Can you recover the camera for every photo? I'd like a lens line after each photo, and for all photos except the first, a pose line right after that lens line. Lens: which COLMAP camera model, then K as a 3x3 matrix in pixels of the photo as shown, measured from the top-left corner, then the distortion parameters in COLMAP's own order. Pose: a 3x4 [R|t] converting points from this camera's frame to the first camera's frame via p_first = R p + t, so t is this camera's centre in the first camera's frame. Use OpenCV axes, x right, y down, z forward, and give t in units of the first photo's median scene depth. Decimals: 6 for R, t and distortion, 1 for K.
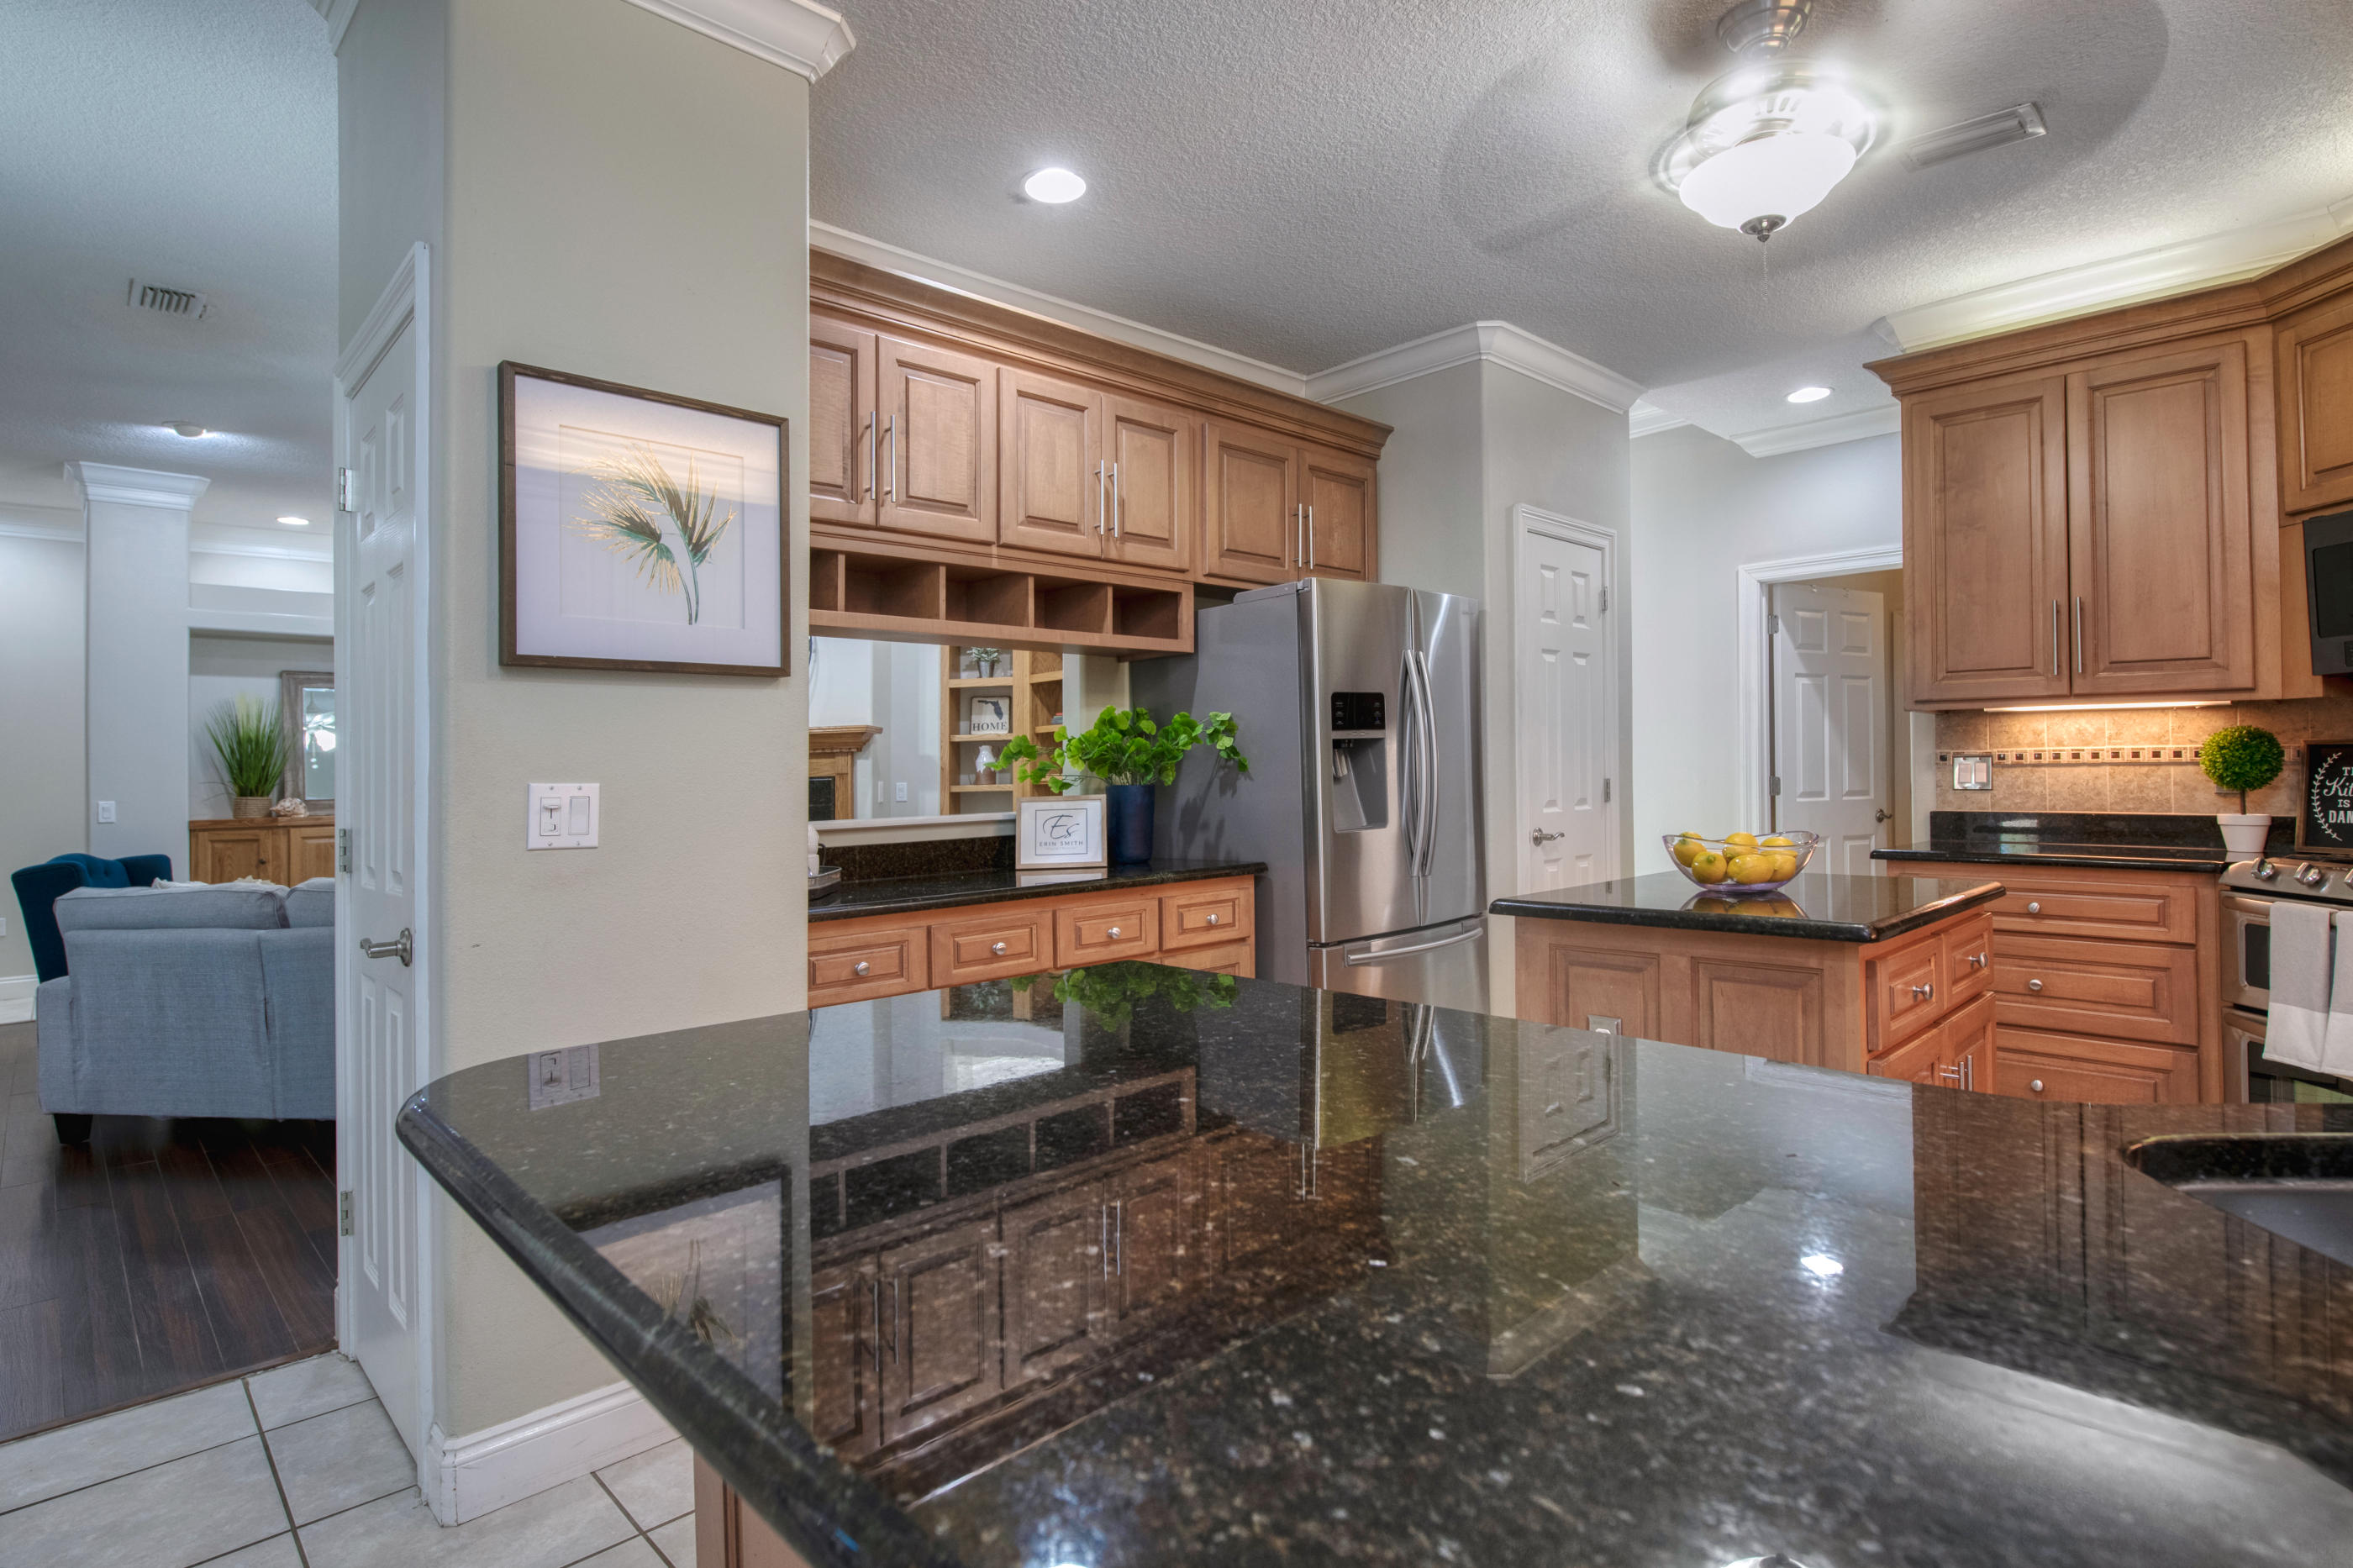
lens RADIAL K [[1162.2, 0, 1168.7], [0, 1162.2, 771.4], [0, 0, 1]] dist [0.015324, -0.000169]
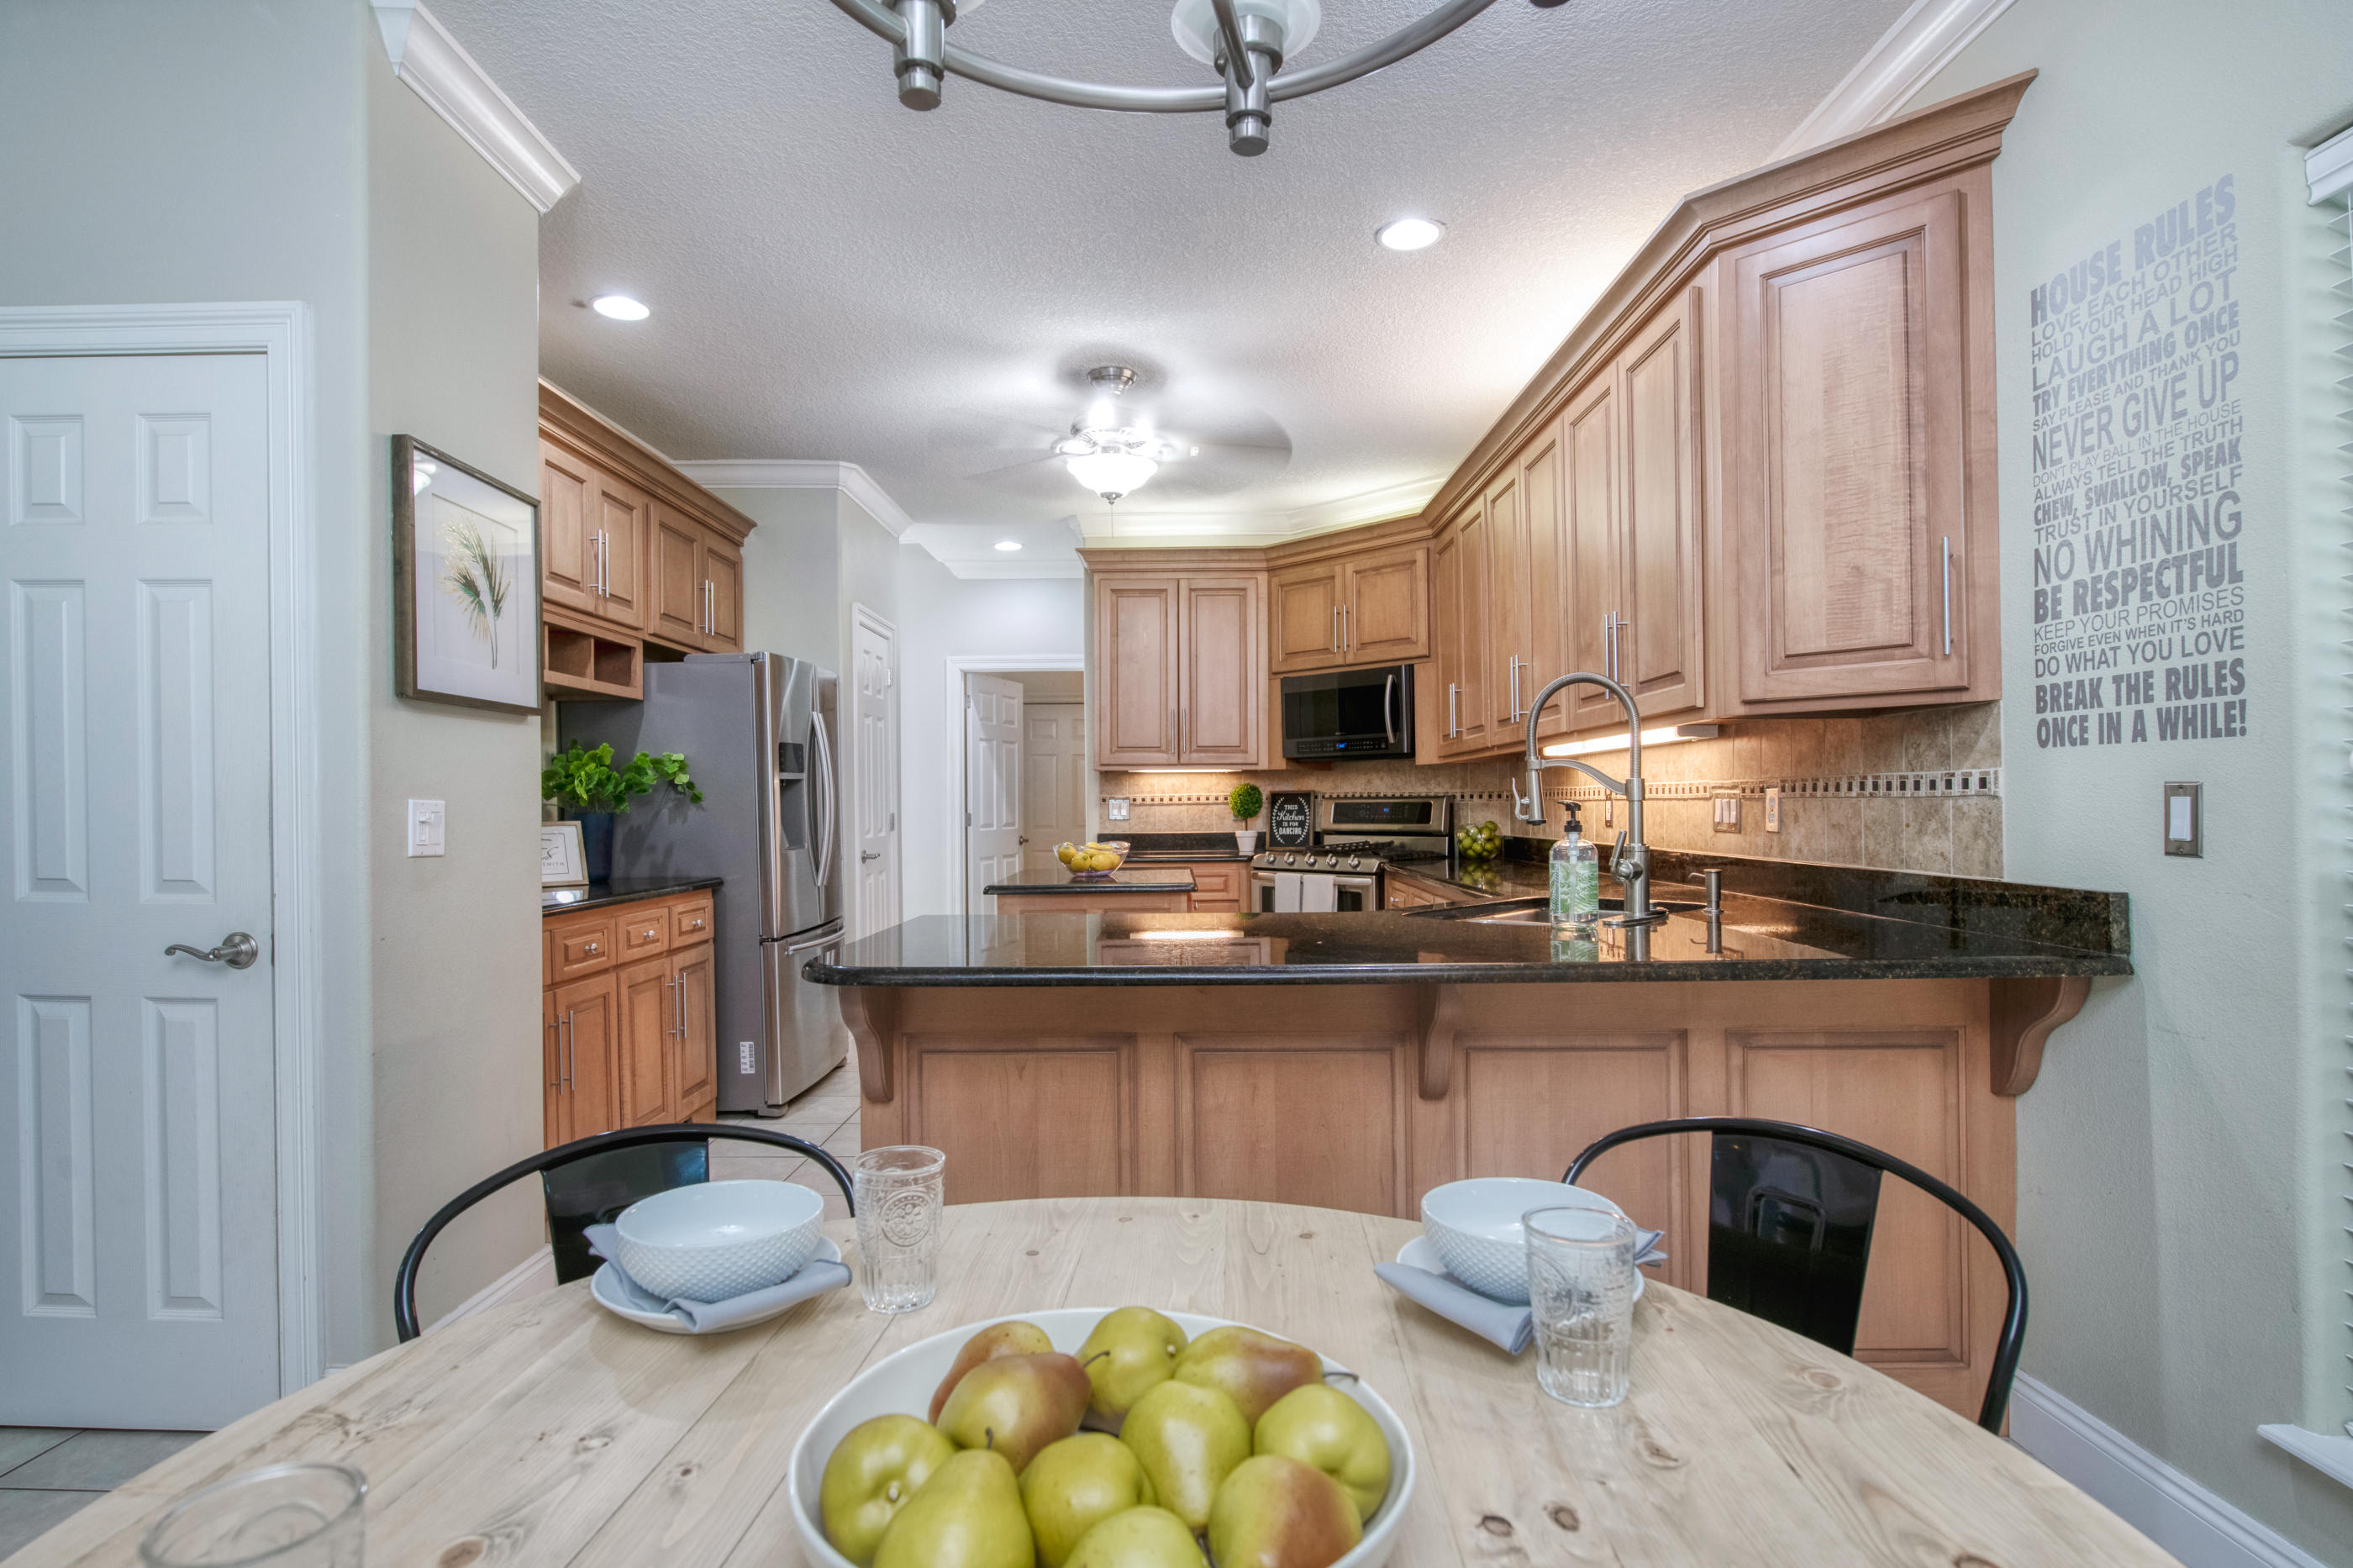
lens RADIAL K [[1179.4, 0, 1095.2], [0, 1179.4, 849.5], [0, 0, 1]] dist [0.027452, -0.000125]
pose [[0.737187, -0.015692, 0.675507, -0.475658], [-0.002463, 0.999661, 0.025909, 0.015909], [-0.675685, -0.020764, 0.736898, -0.192203]]
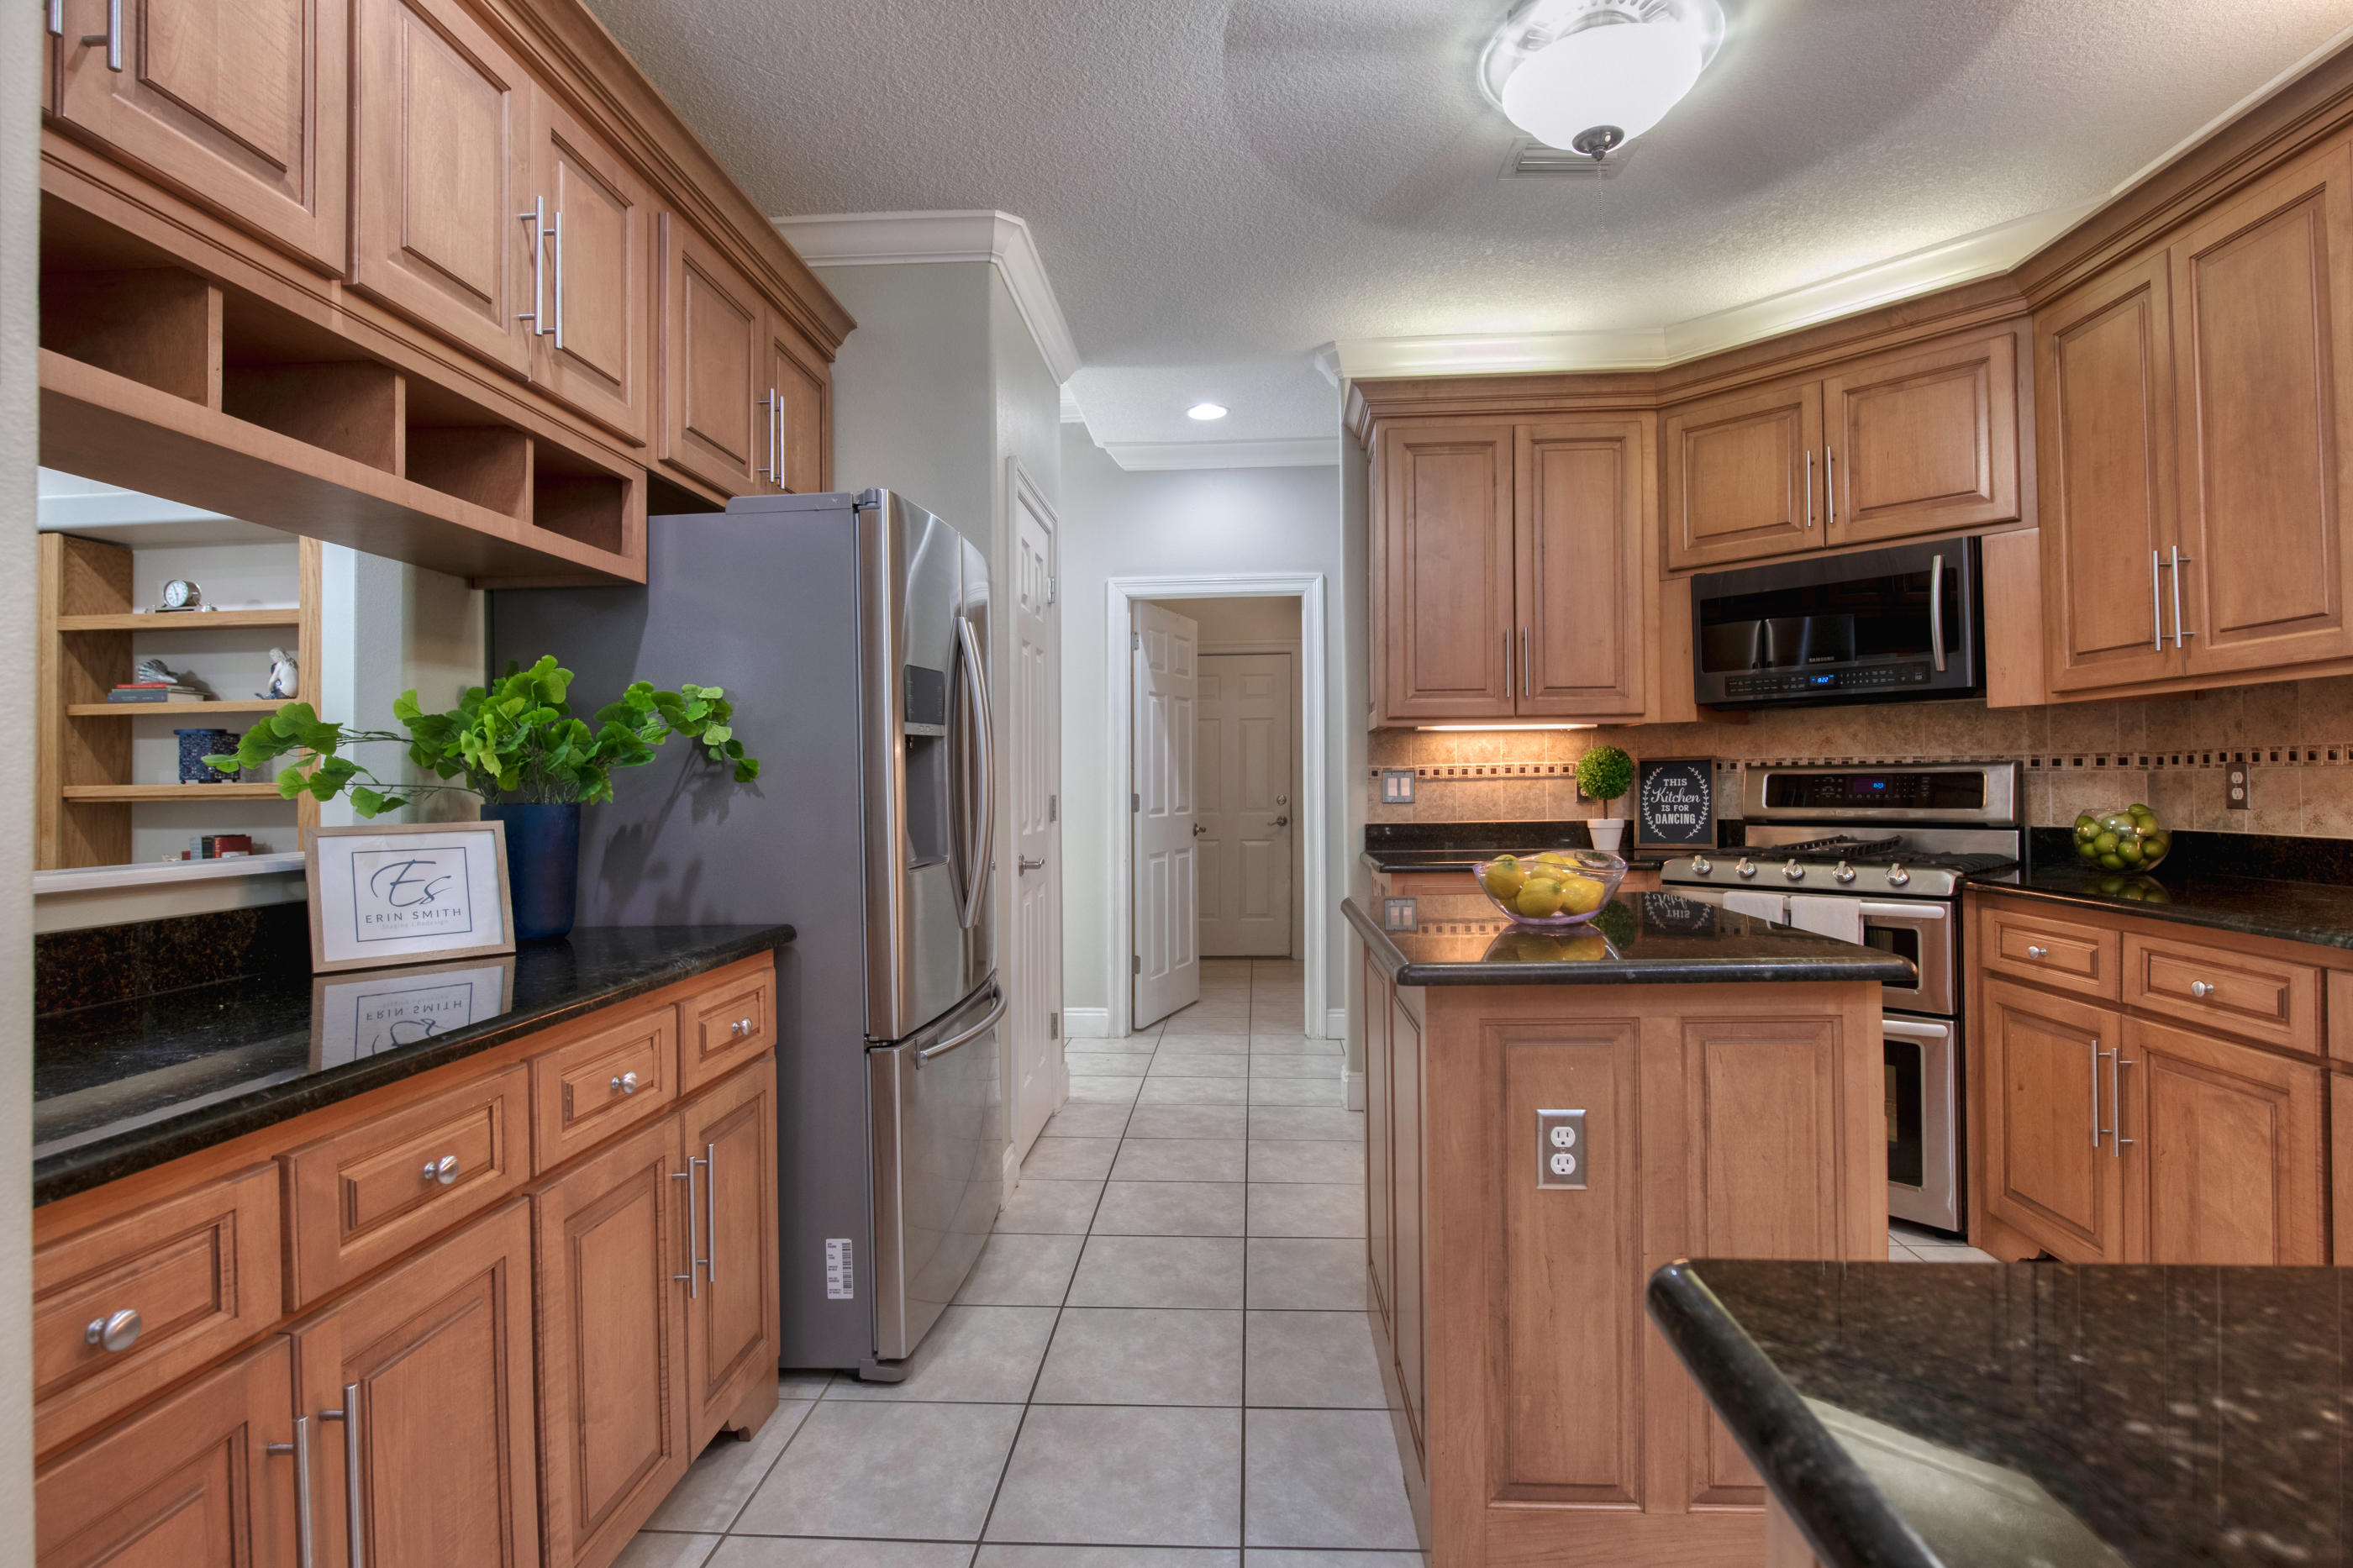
lens RADIAL K [[1162.2, 0, 1168.7], [0, 1162.2, 771.4], [0, 0, 1]] dist [0.015324, -0.000169]
pose [[0.735246, 0.011409, 0.677704, -0.199699], [0.004305, 0.999760, -0.021501, 0.009687], [-0.677786, 0.018726, 0.735020, 0.395984]]
